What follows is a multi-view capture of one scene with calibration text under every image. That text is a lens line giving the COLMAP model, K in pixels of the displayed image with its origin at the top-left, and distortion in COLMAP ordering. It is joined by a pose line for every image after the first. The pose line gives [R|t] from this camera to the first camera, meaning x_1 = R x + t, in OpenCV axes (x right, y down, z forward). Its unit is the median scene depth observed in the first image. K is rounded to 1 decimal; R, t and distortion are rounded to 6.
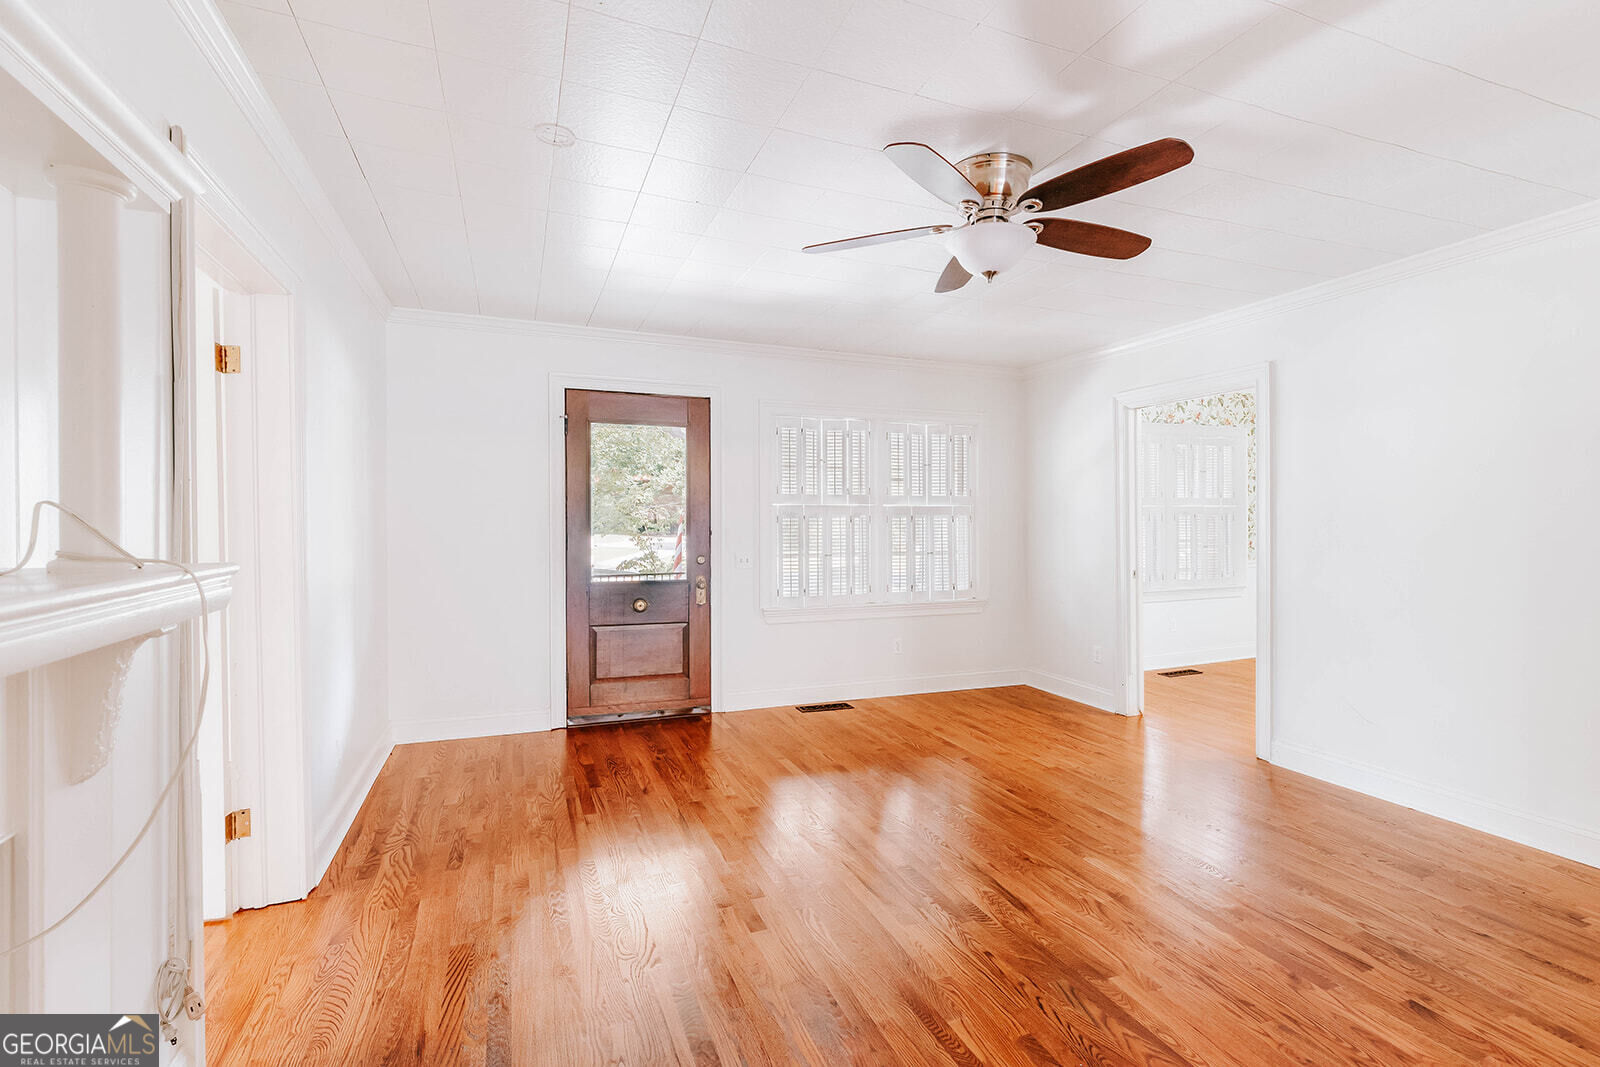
lens RADIAL K [[753.8, 0, 802.9], [0, 753.8, 505.4], [0, 0, 1]] dist [0.000468, -0.000529]
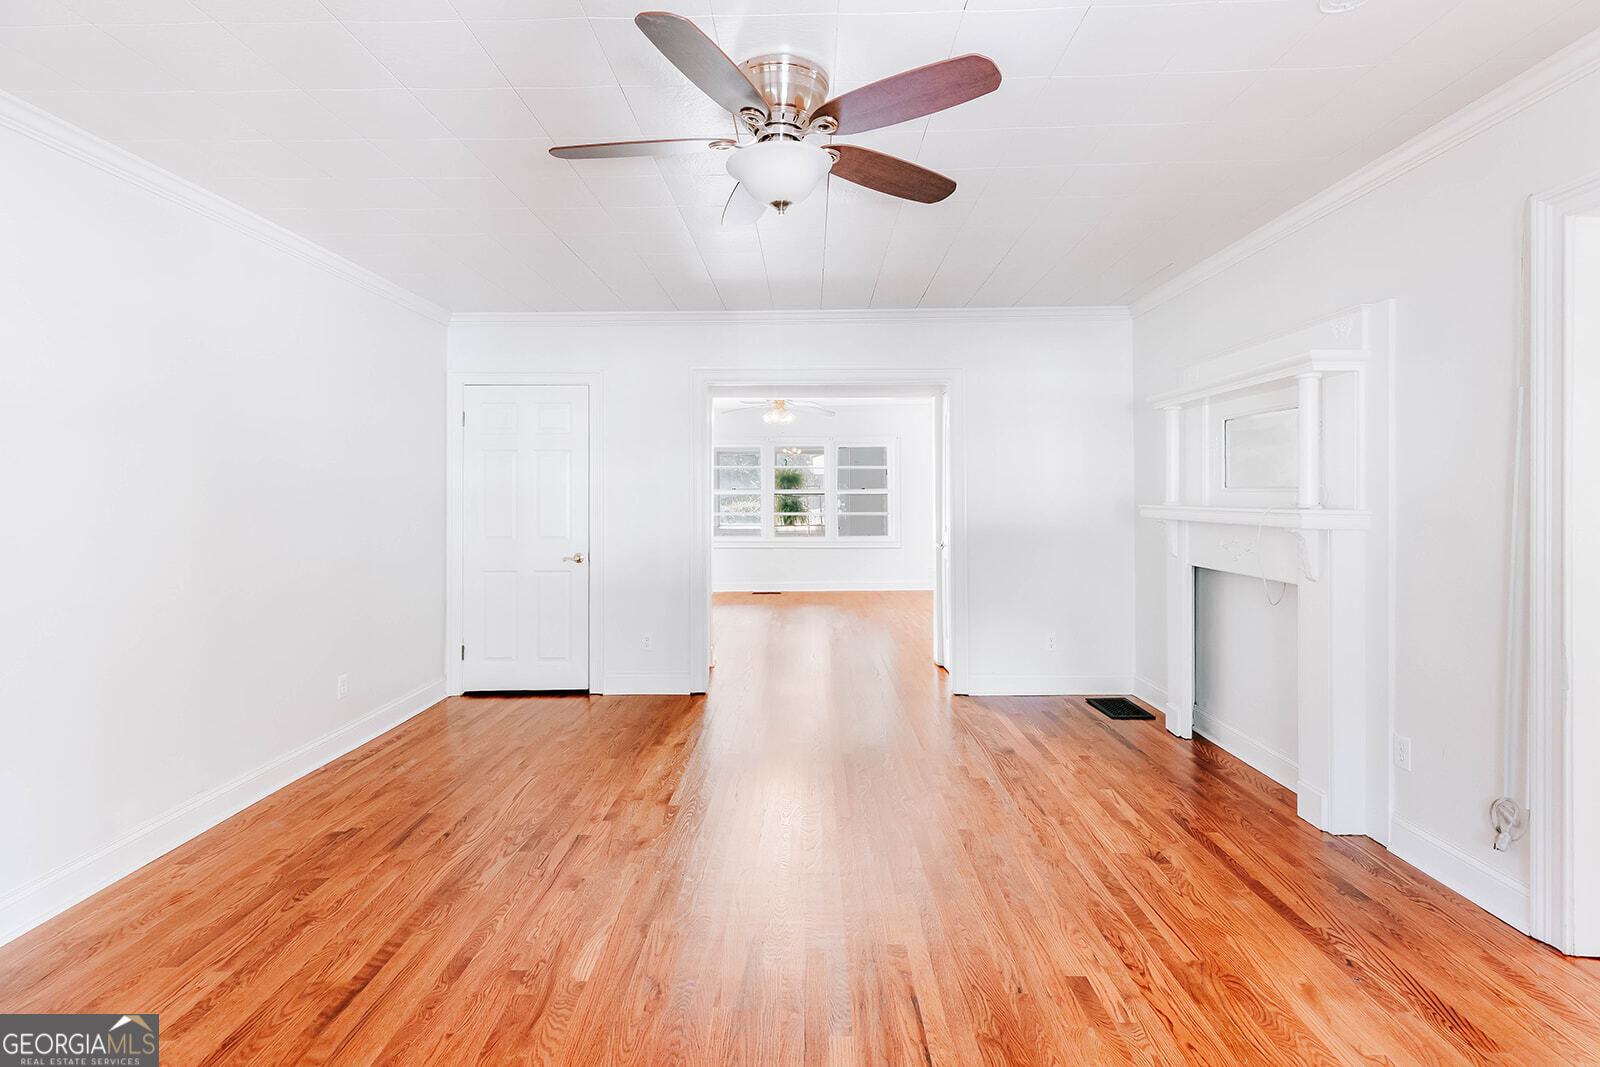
lens RADIAL K [[759.3, 0, 796.4], [0, 759.3, 487.7], [0, 0, 1]] dist [0.001092, -0.000218]
pose [[-0.923860, 0.007995, 0.382646, -0.096504], [0.000155, 0.999790, -0.020516, 0.029708], [-0.382730, -0.018895, -0.923667, 1.861900]]
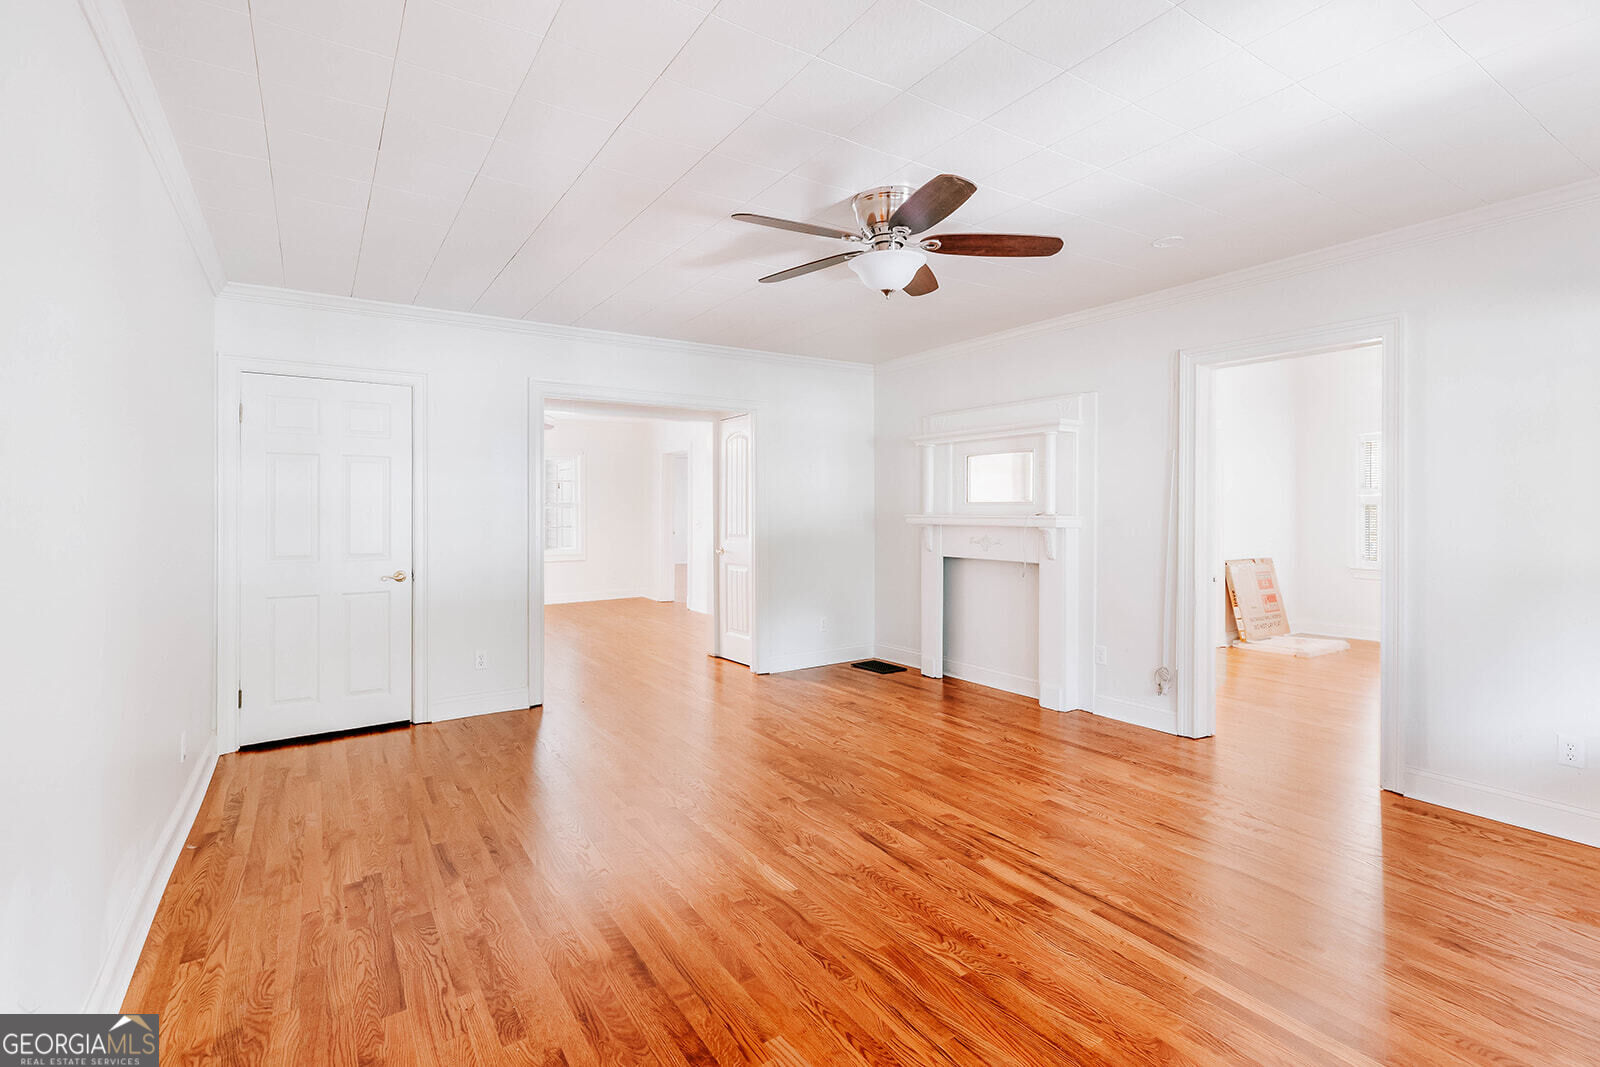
lens RADIAL K [[753.8, 0, 802.9], [0, 753.8, 505.4], [0, 0, 1]] dist [0.000468, -0.000529]
pose [[-0.977970, 0.003829, -0.208711, 0.643776], [0.007069, 0.999866, -0.014777, 0.037830], [0.208626, -0.015927, -0.977866, 2.199121]]
